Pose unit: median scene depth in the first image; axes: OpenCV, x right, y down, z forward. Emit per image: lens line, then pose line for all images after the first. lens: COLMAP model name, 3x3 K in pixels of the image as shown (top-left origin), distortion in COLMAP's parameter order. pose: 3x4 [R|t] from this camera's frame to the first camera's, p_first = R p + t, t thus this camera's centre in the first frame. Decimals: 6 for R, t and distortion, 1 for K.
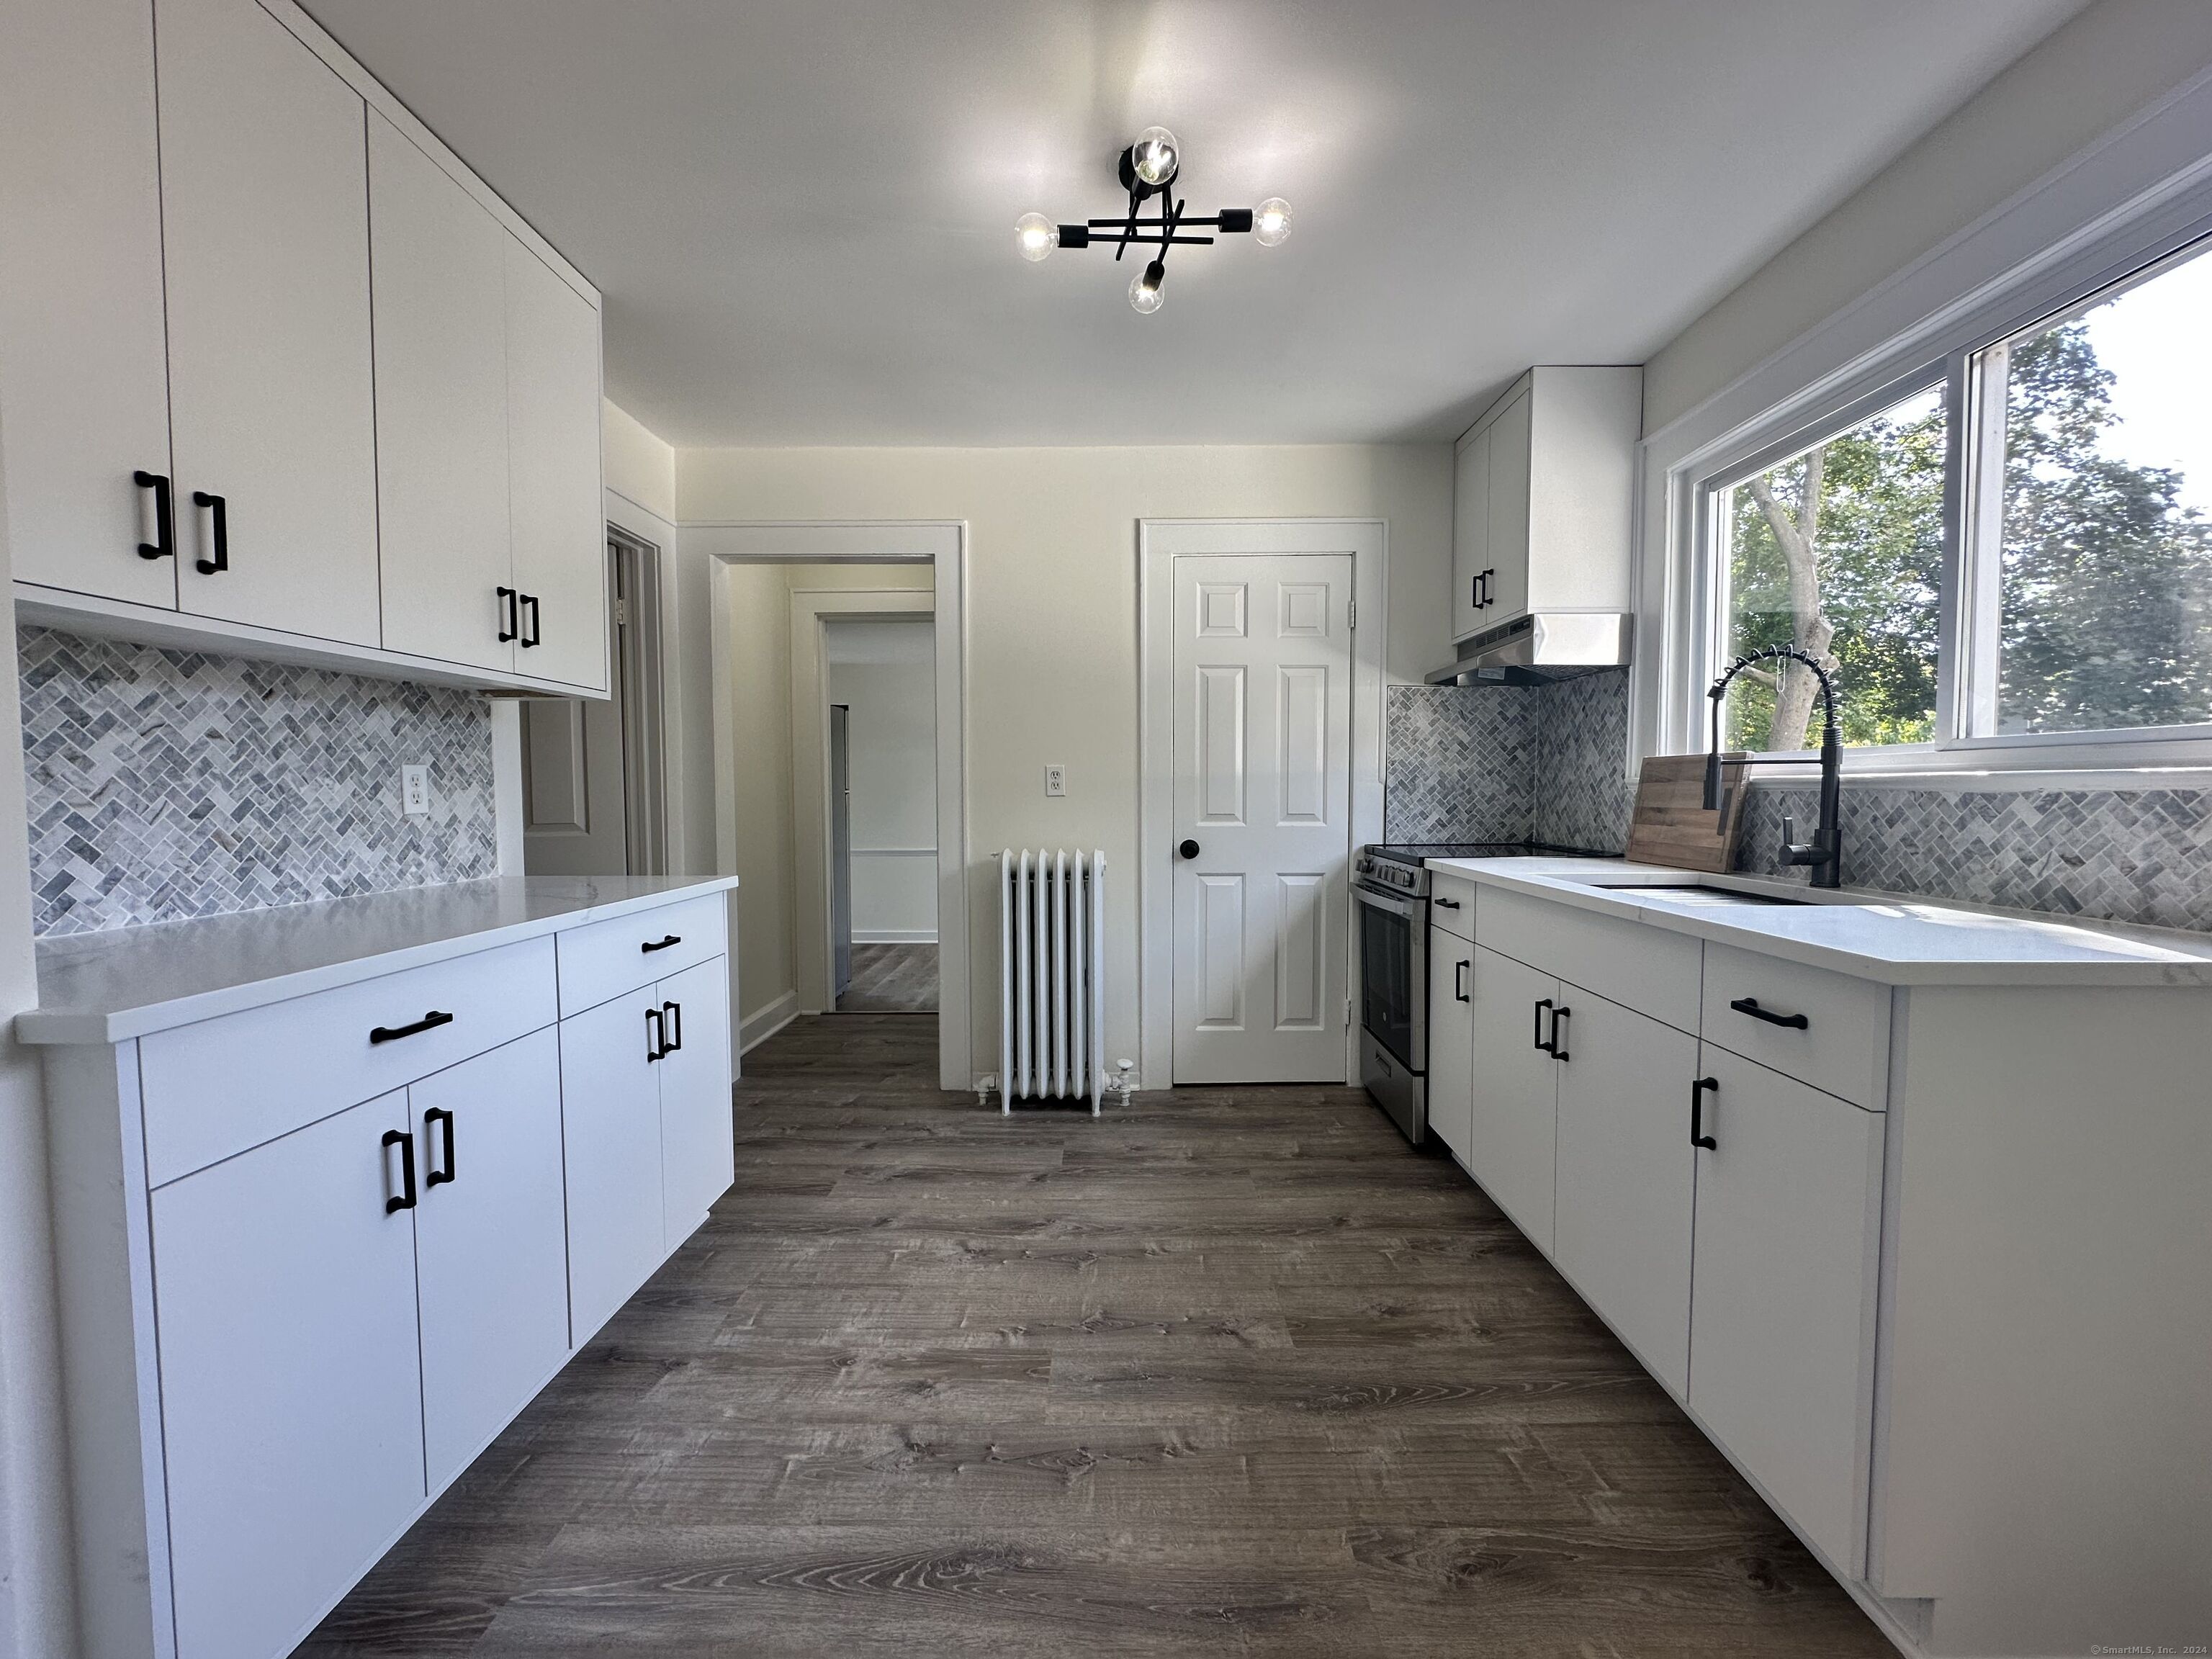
lens RADIAL K [[884.0, 0, 1104.8], [0, 884.0, 835.5], [0, 0, 1]] dist [-0.000805, 0.000217]
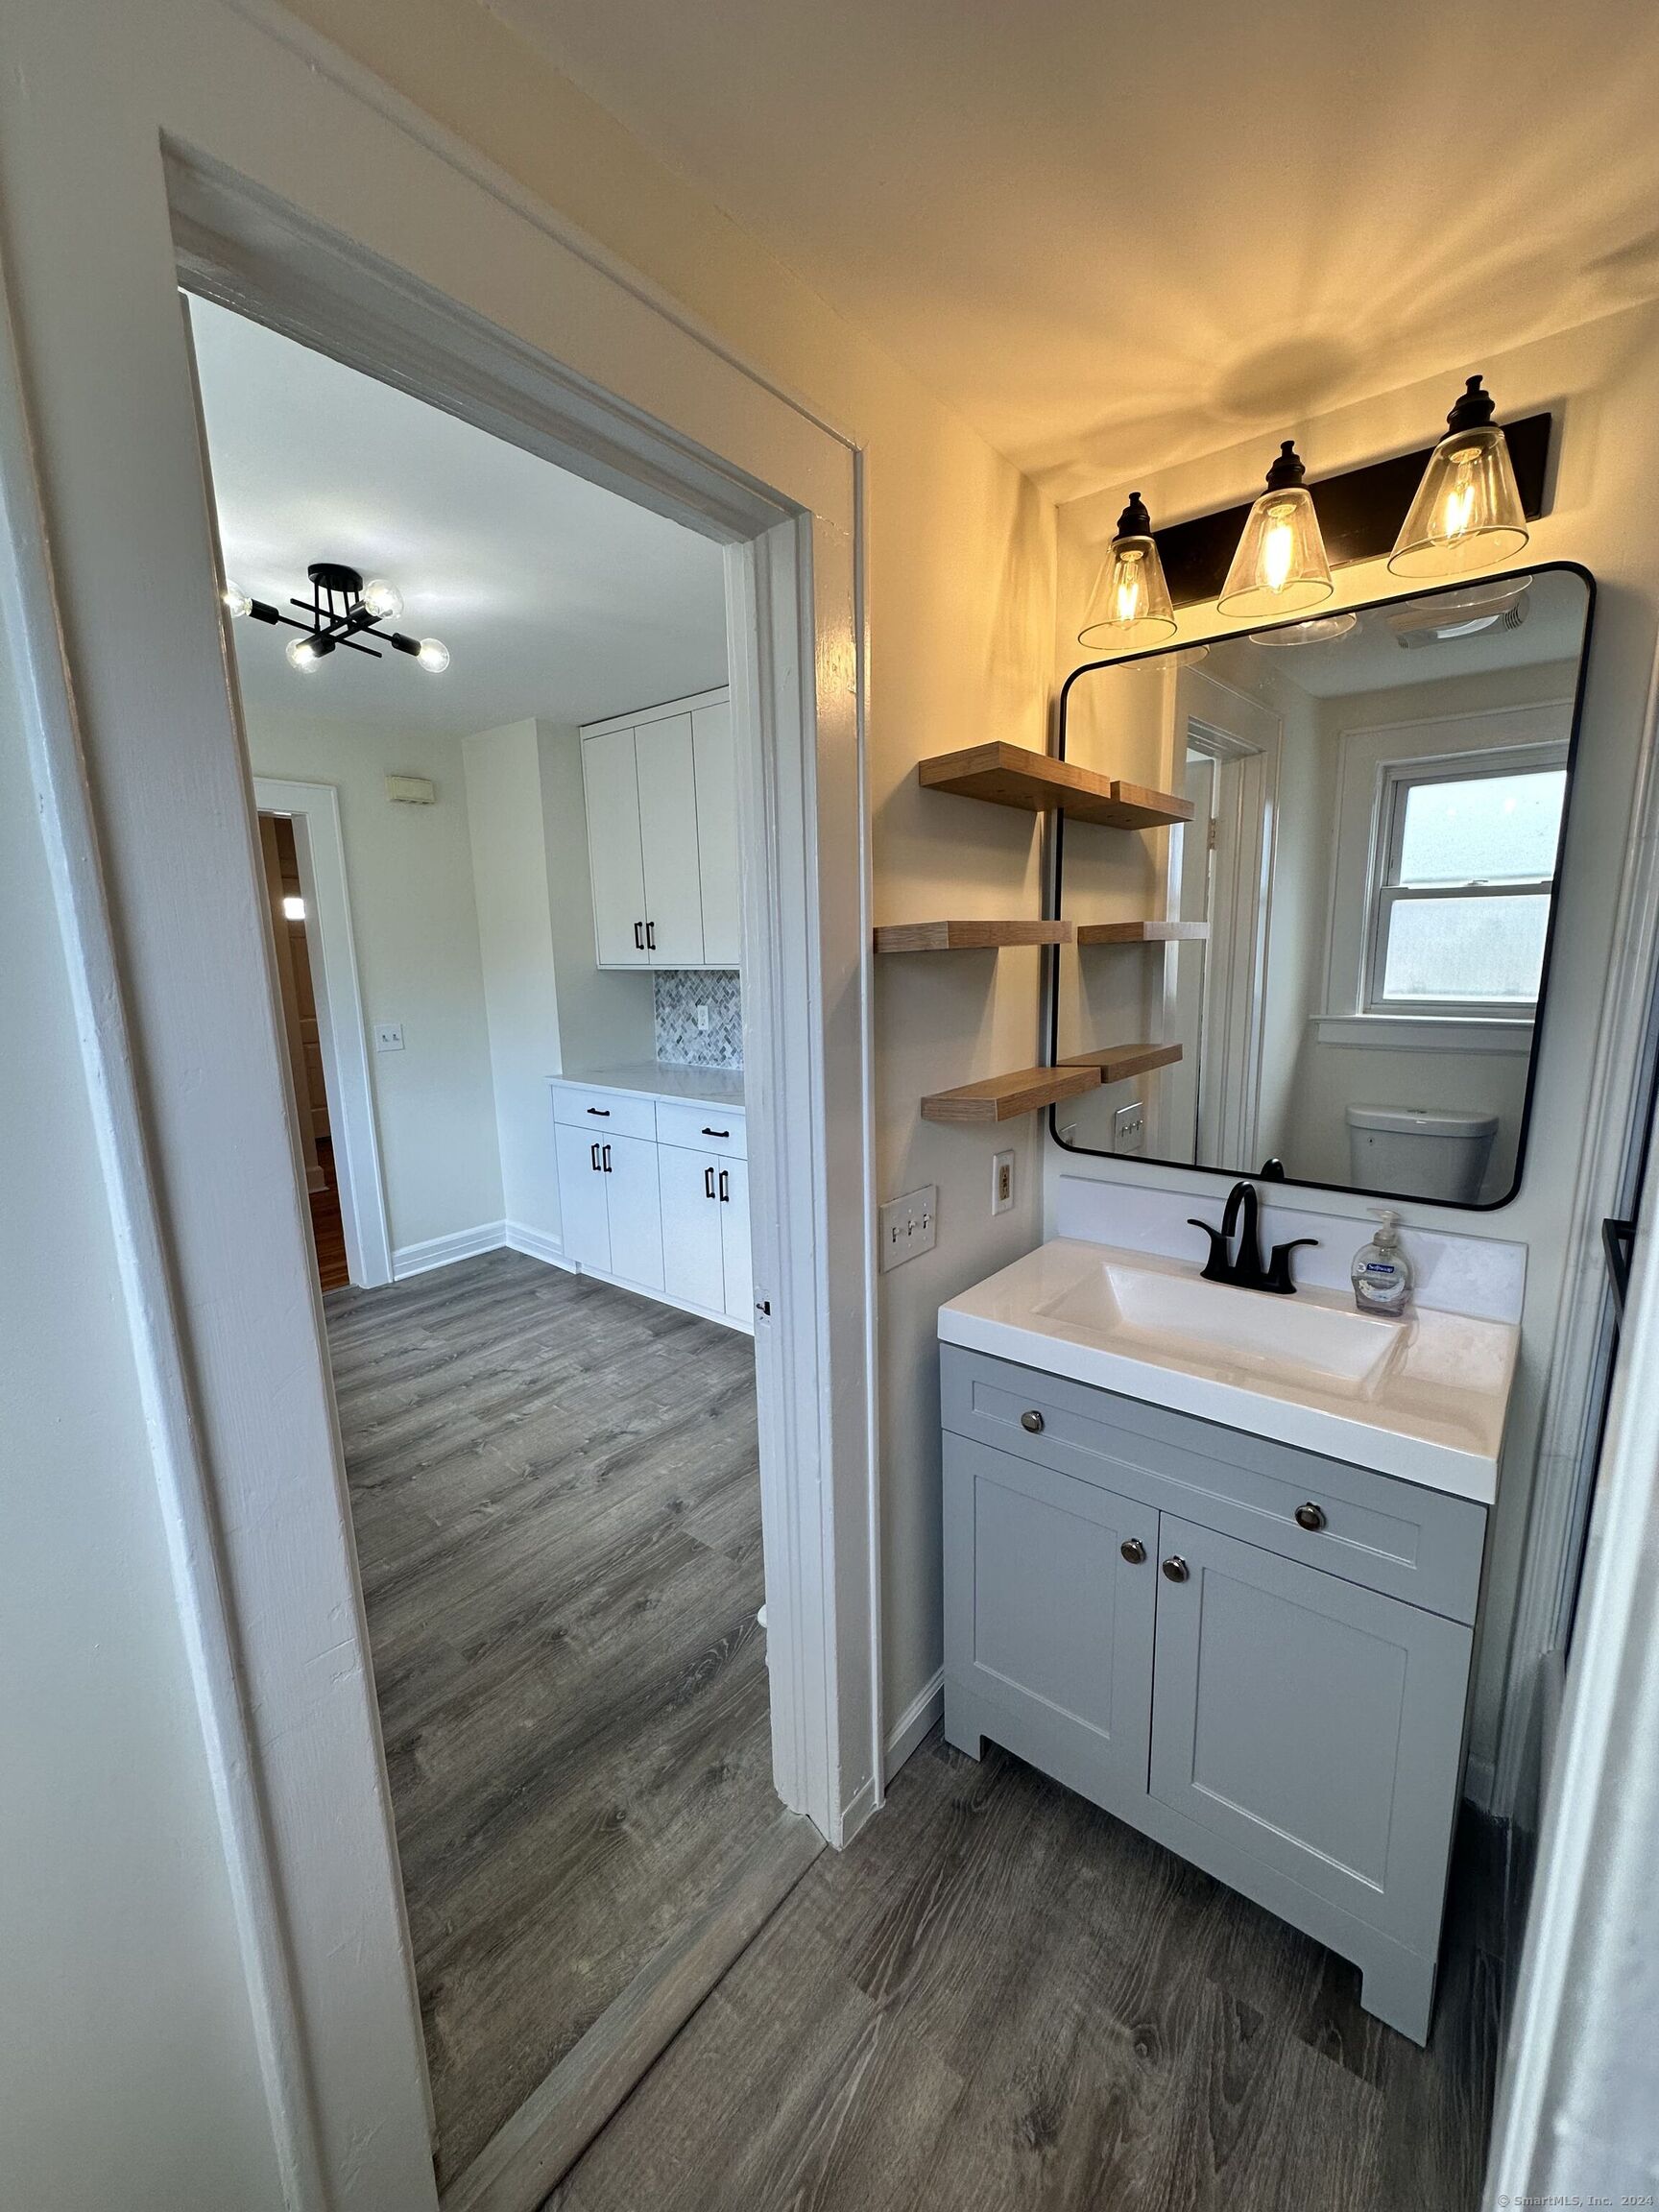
lens RADIAL K [[884.0, 0, 823.1], [0, 884.0, 1101.6], [0, 0, 1]] dist [-0.000805, 0.000217]
pose [[-0.625976, 0.155667, -0.764148, 0.684490], [-0.018006, 0.976729, 0.213722, -0.319476], [0.779634, 0.147544, -0.608606, 2.386759]]
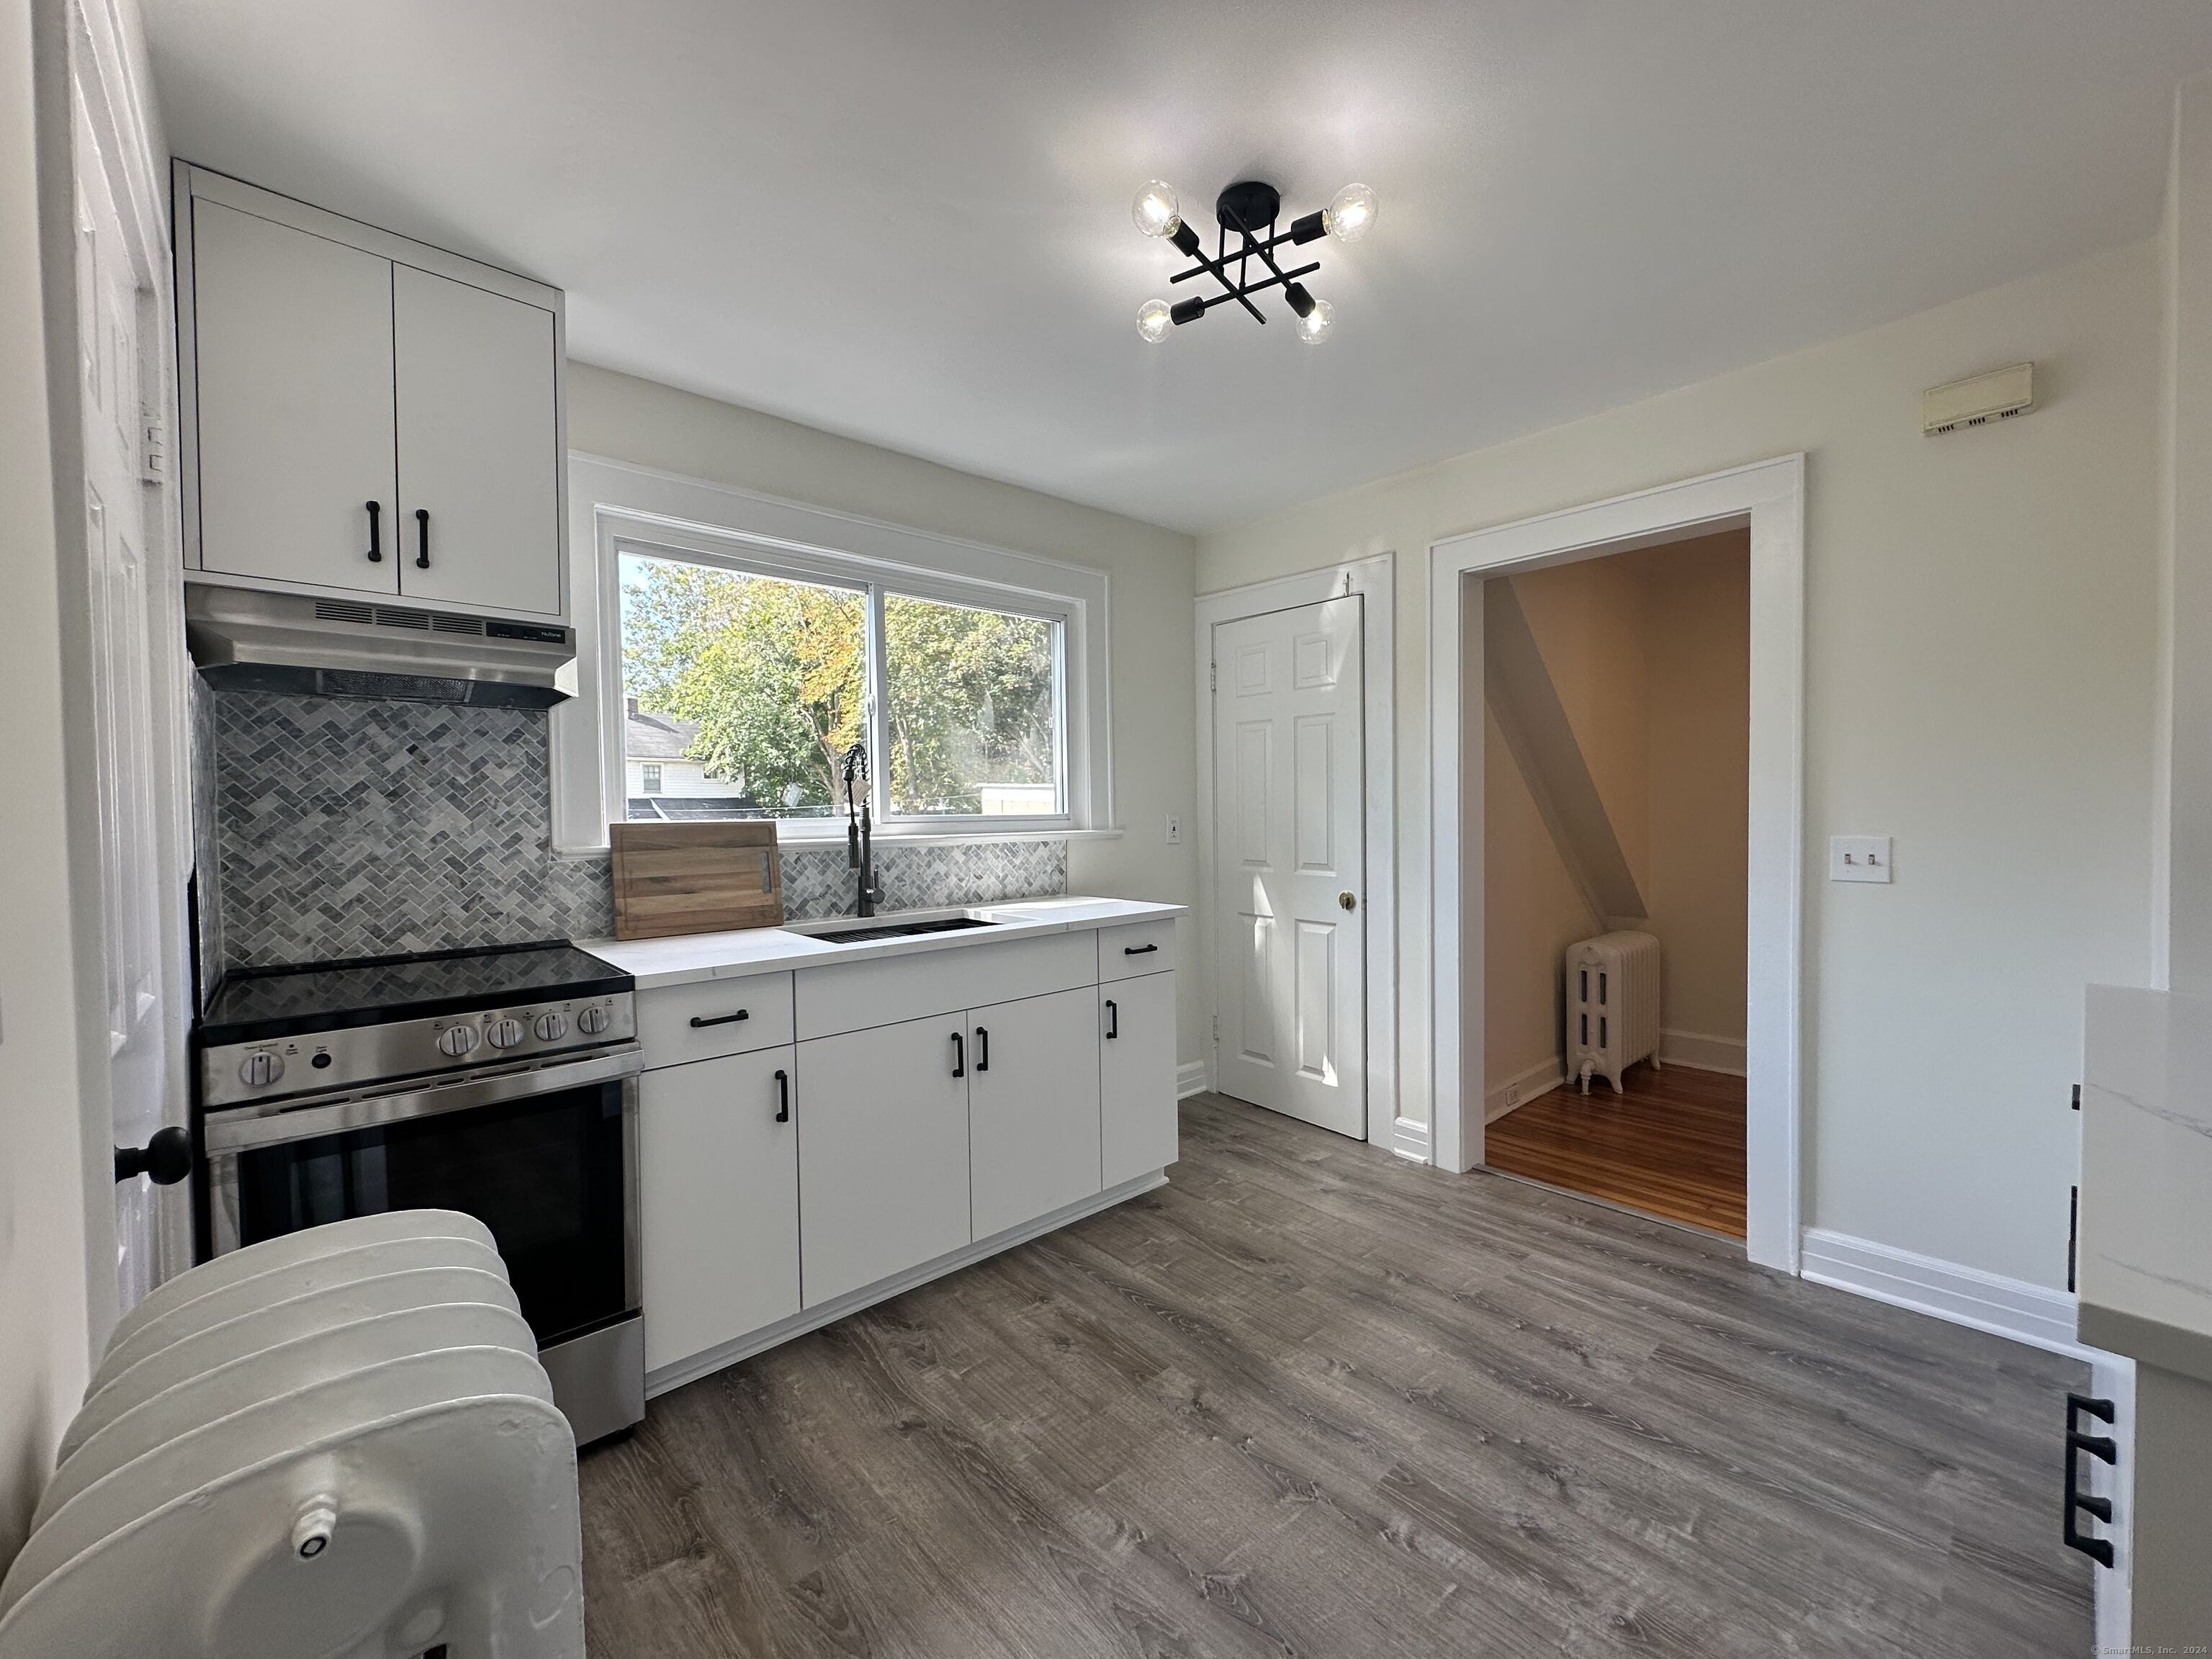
lens RADIAL K [[884.0, 0, 1108.1], [0, 884.0, 828.4], [0, 0, 1]] dist [-0.000805, 0.000217]
pose [[-0.681751, -0.003591, 0.731575, -0.545104], [0.053406, 0.997076, 0.054664, -0.152740], [-0.729632, 0.076338, -0.679566, 1.800019]]
